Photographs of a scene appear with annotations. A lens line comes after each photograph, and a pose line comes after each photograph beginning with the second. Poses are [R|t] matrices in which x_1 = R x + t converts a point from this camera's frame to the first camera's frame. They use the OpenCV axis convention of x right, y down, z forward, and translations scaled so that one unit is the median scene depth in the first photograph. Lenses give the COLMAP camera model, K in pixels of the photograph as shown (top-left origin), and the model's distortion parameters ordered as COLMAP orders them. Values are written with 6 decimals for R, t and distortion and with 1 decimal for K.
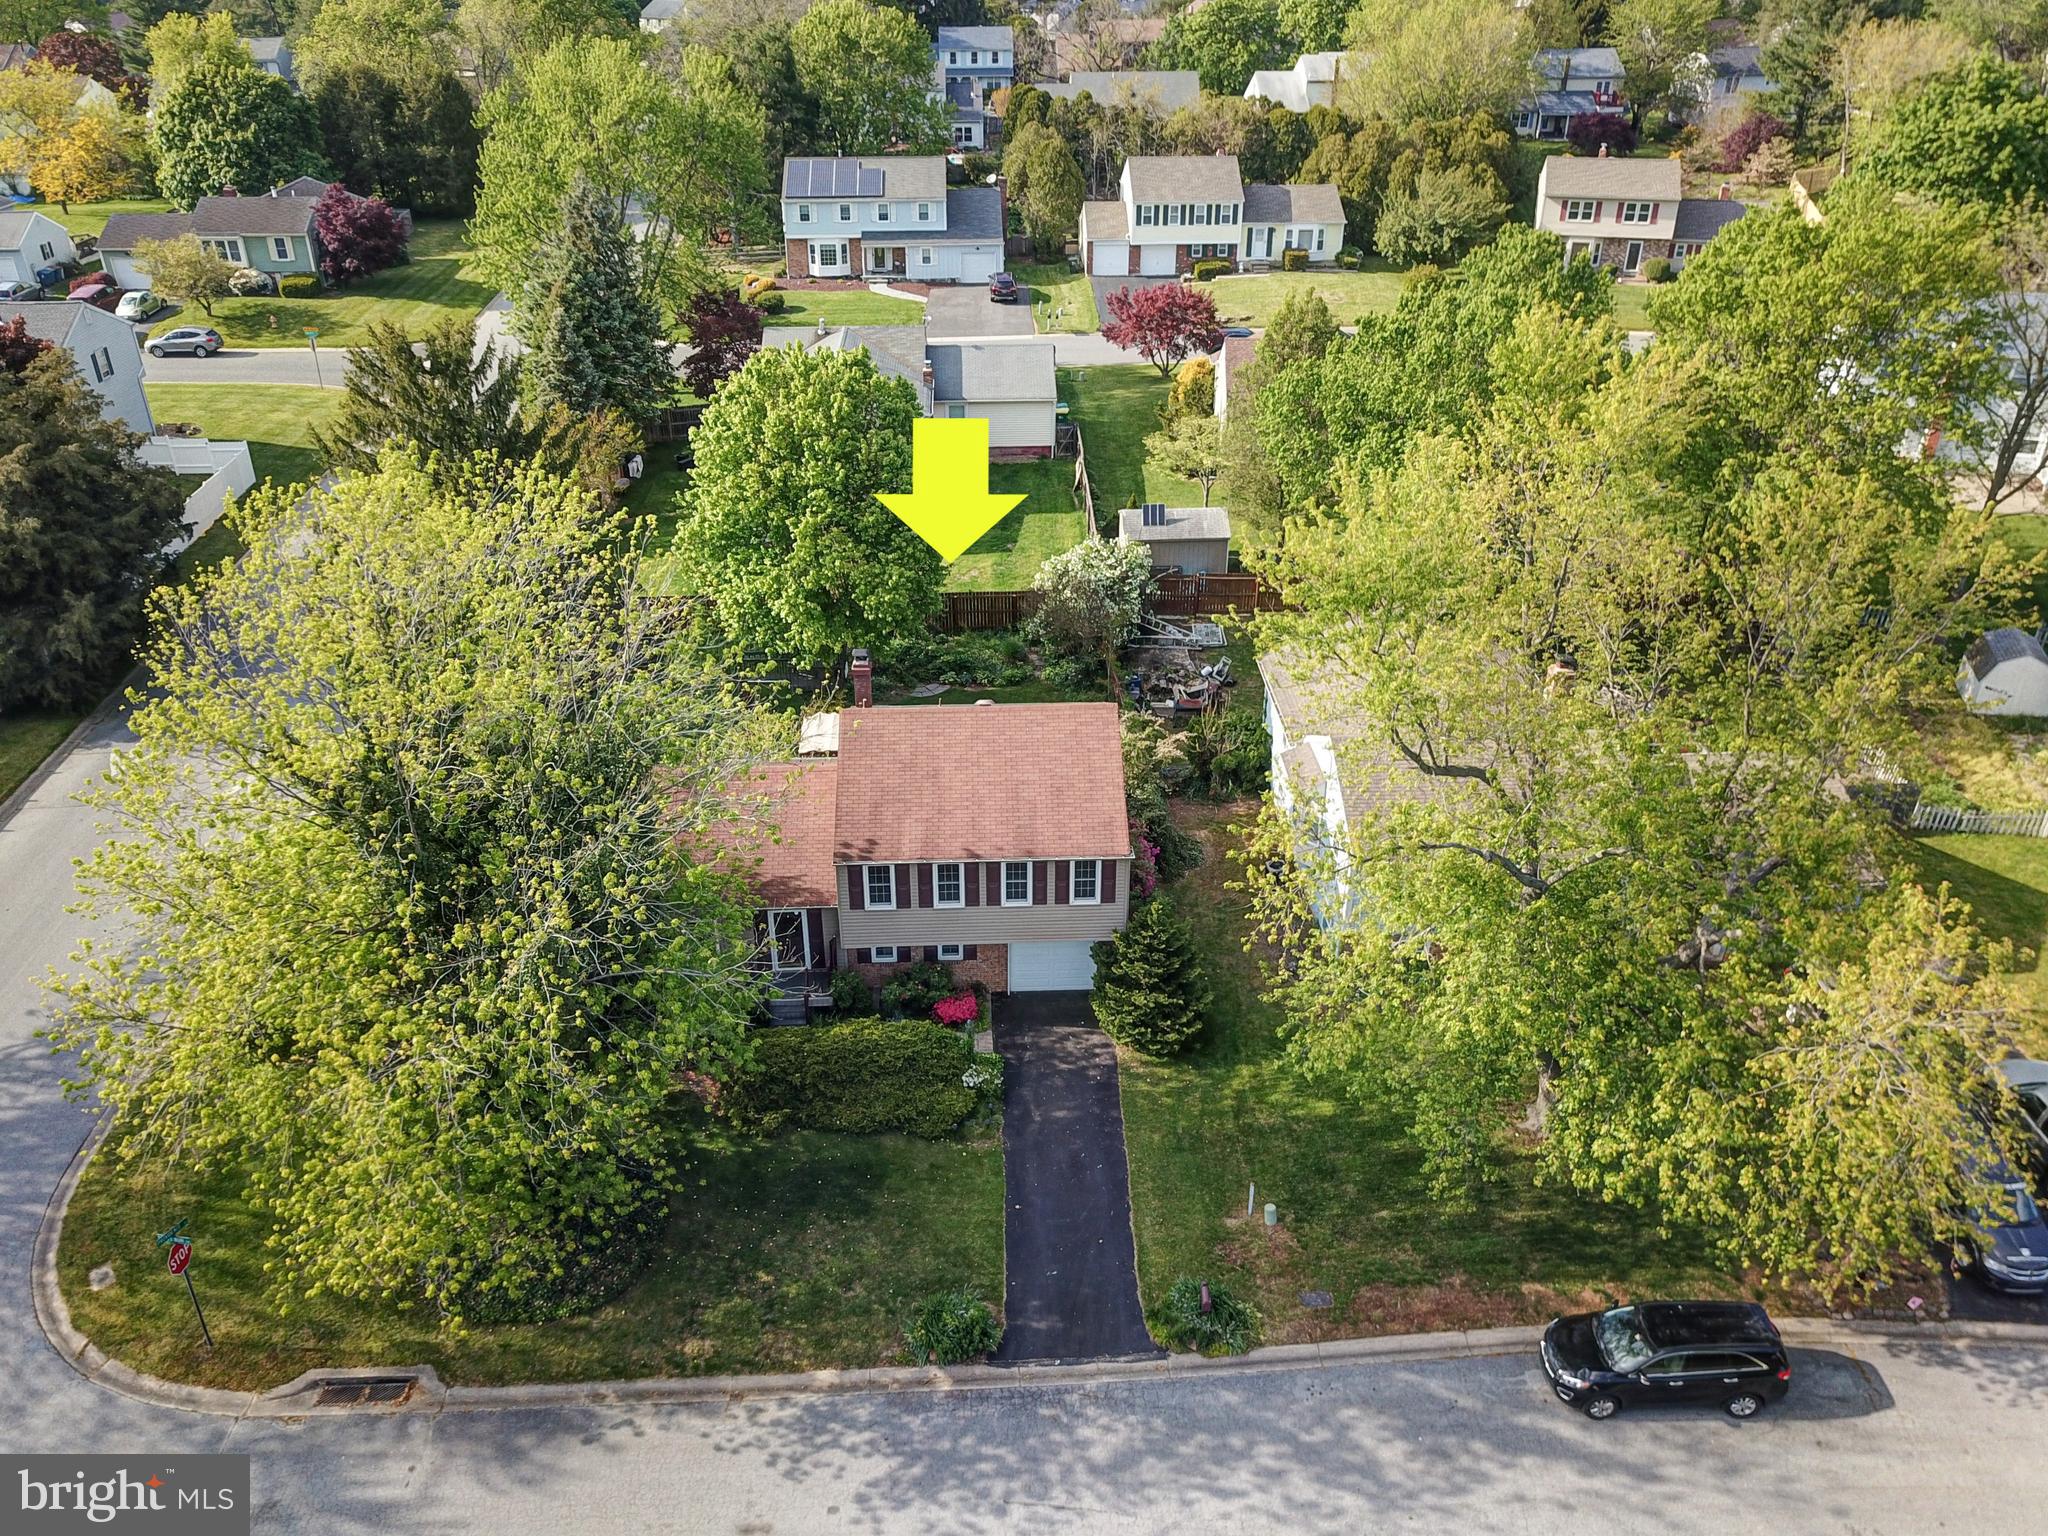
lens RADIAL K [[1568.2, 0, 1011.4], [0, 1568.2, 765.2], [0, 0, 1]] dist [0.002312, -0.003256]
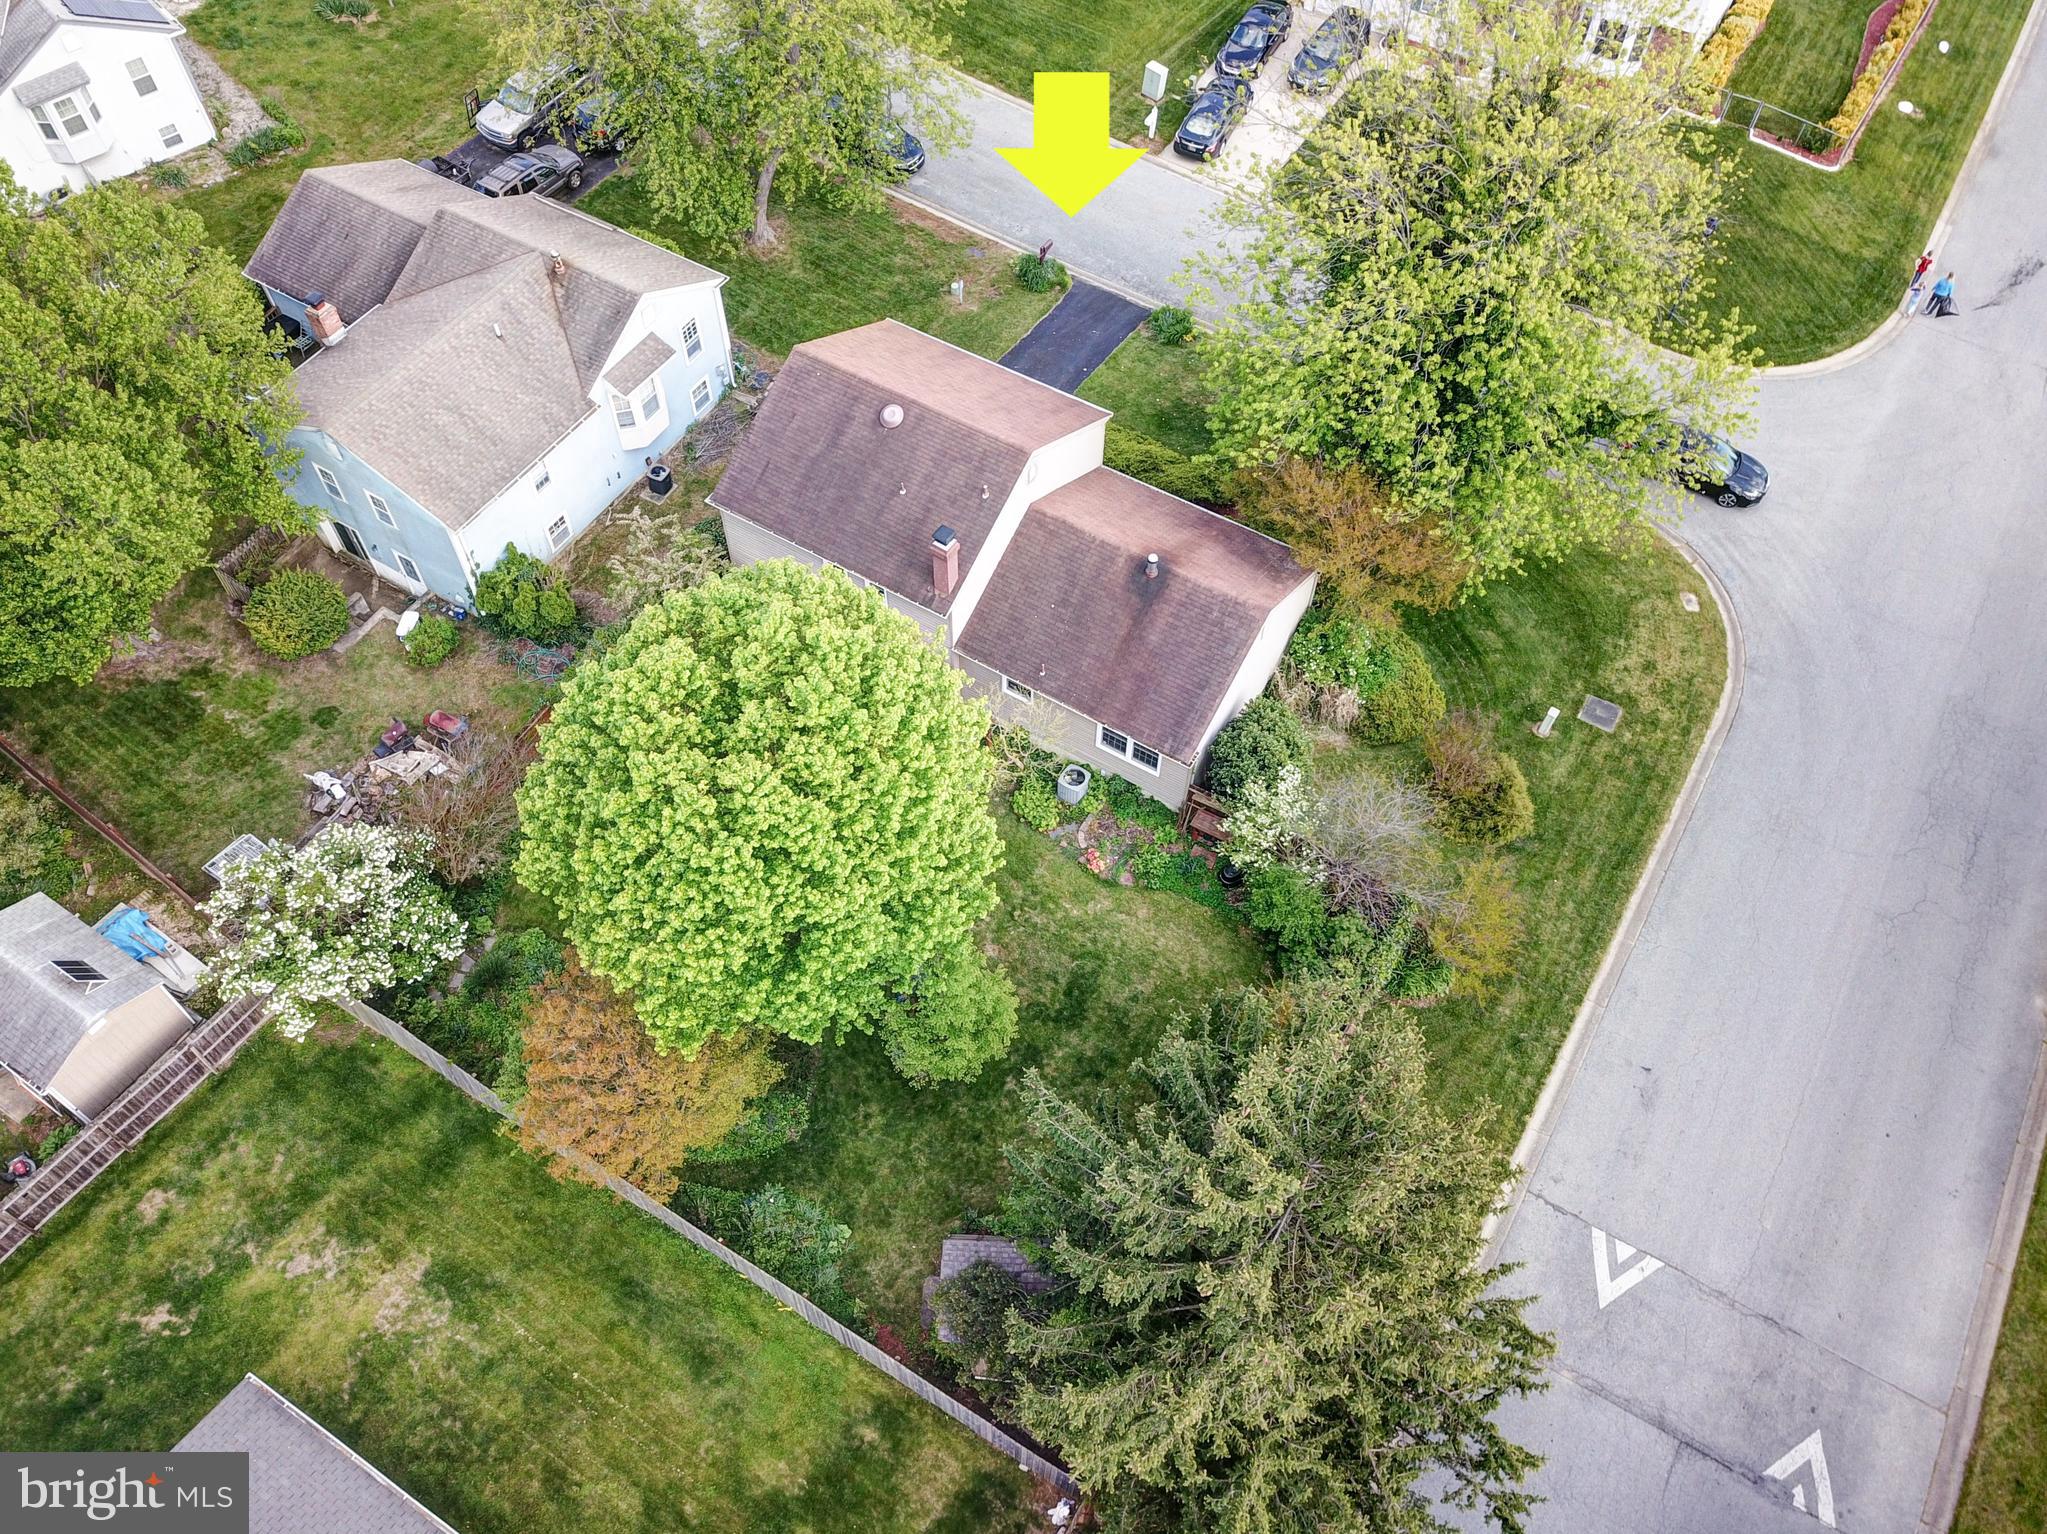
lens RADIAL K [[1567.5, 0, 1003.1], [0, 1567.5, 767.7], [0, 0, 1]] dist [0.002312, -0.003256]
pose [[-0.832542, -0.450827, 0.321914, -0.203487], [0.278253, 0.162158, 0.946721, -0.380021], [-0.479008, 0.877758, -0.009560, 0.493354]]
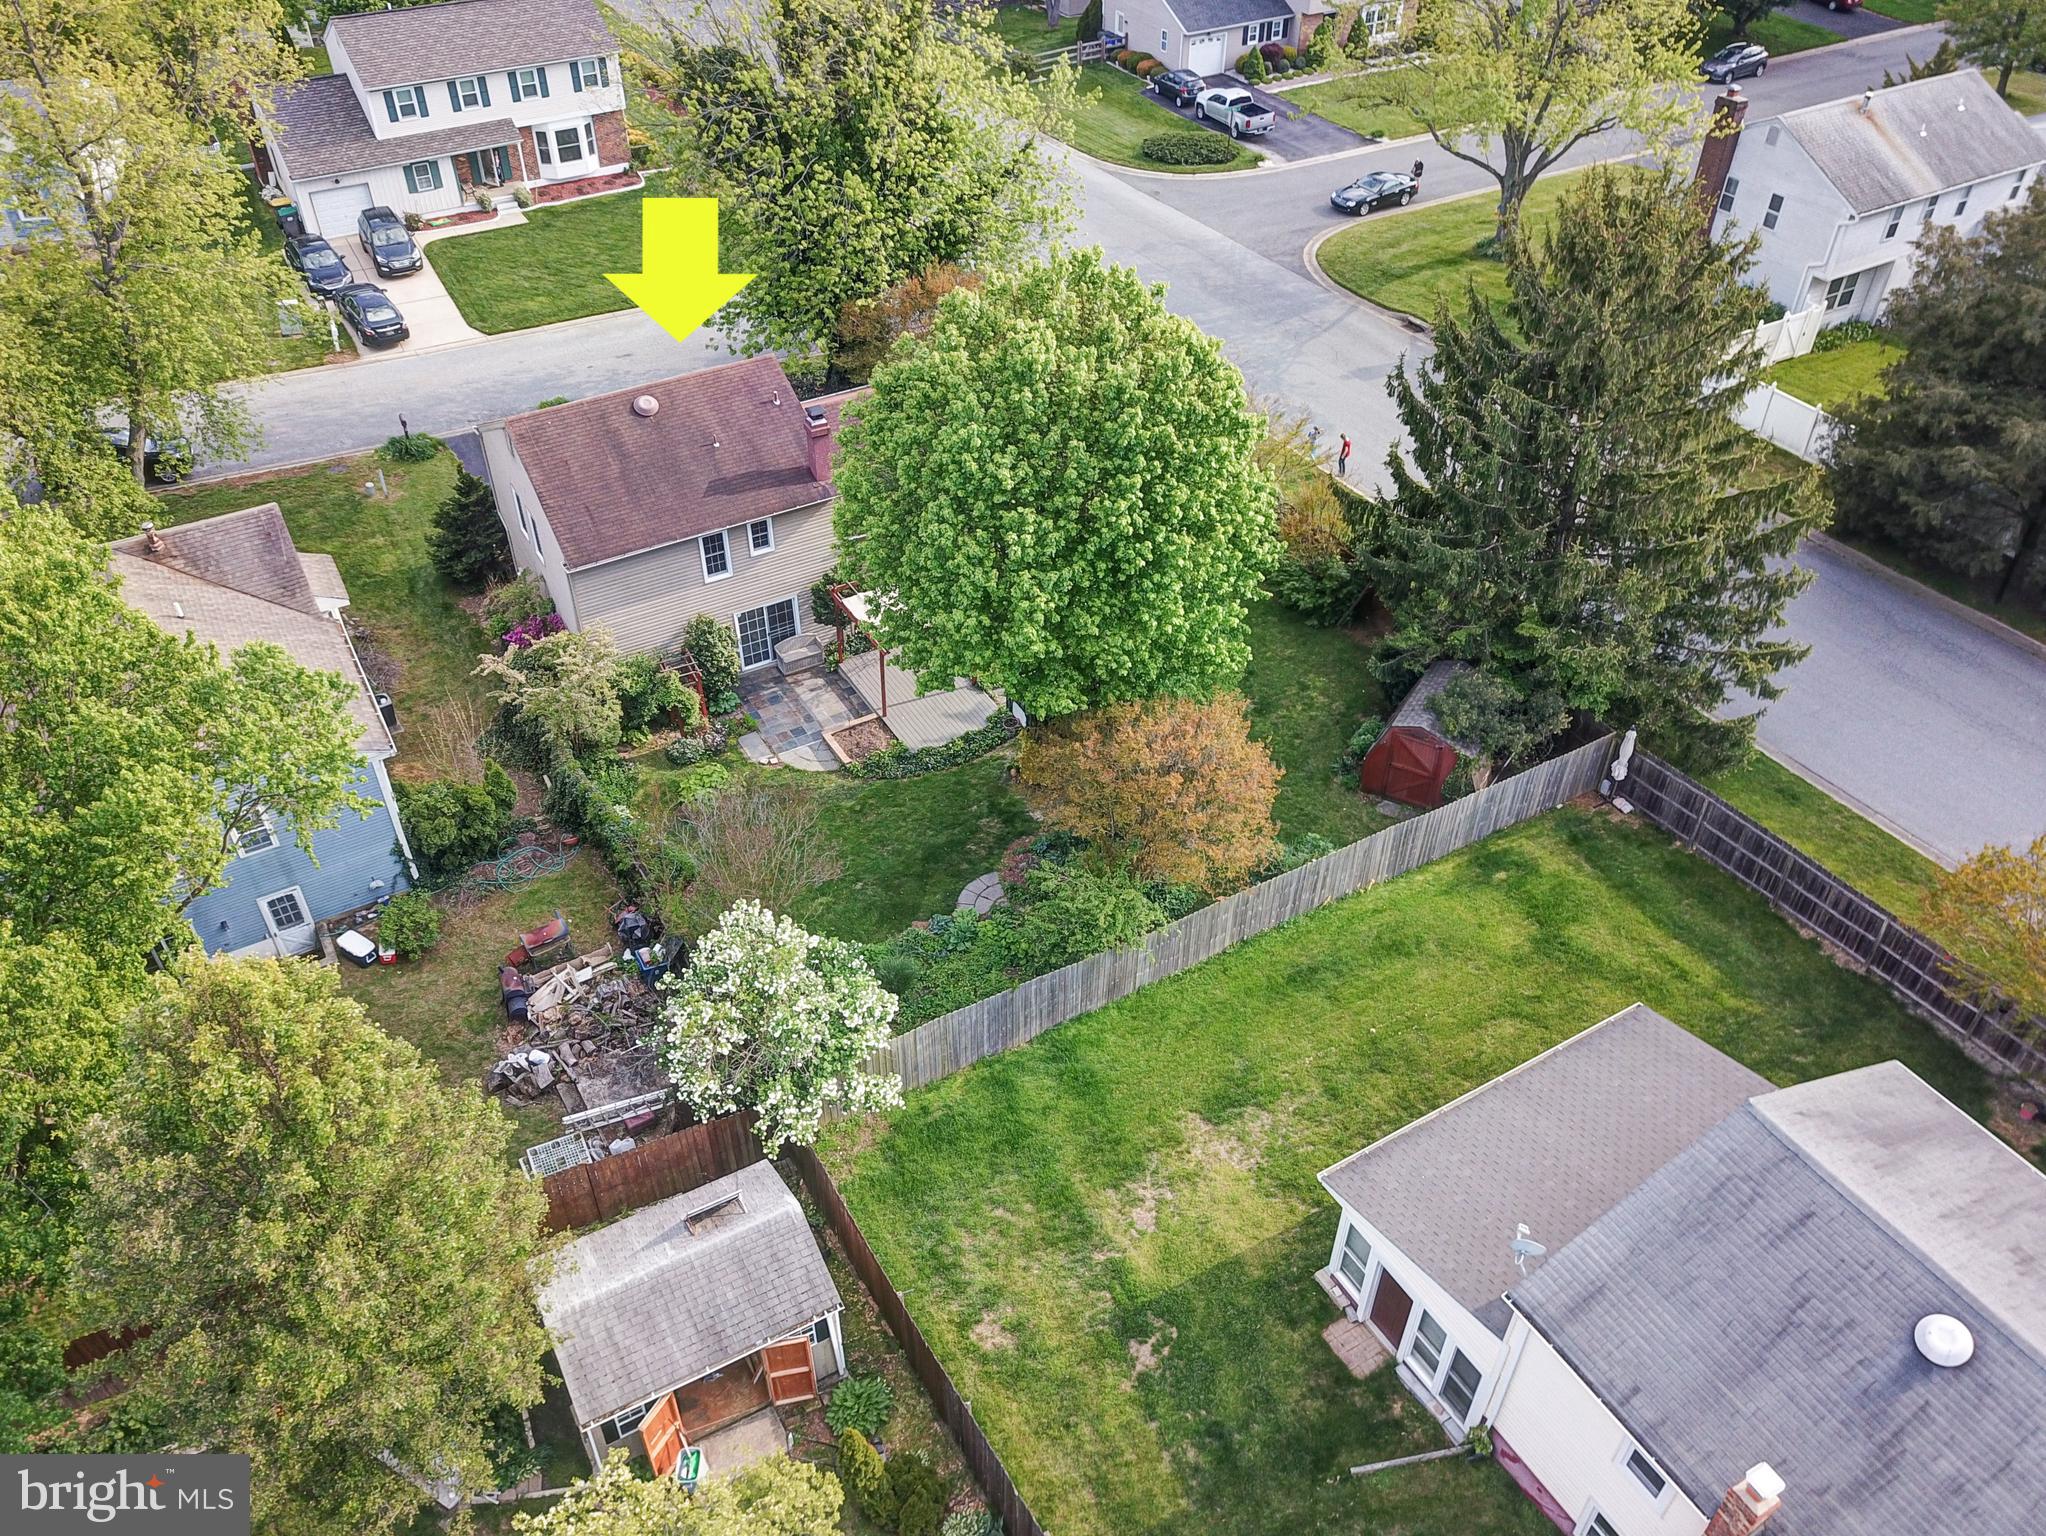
lens RADIAL K [[1566.7, 0, 1004.4], [0, 1566.7, 782.1], [0, 0, 1]] dist [0.002312, -0.003256]
pose [[-0.882226, 0.315549, -0.349438, 0.083029], [-0.218596, 0.382826, 0.897586, -0.365865], [0.417006, 0.868259, -0.268761, 0.655671]]
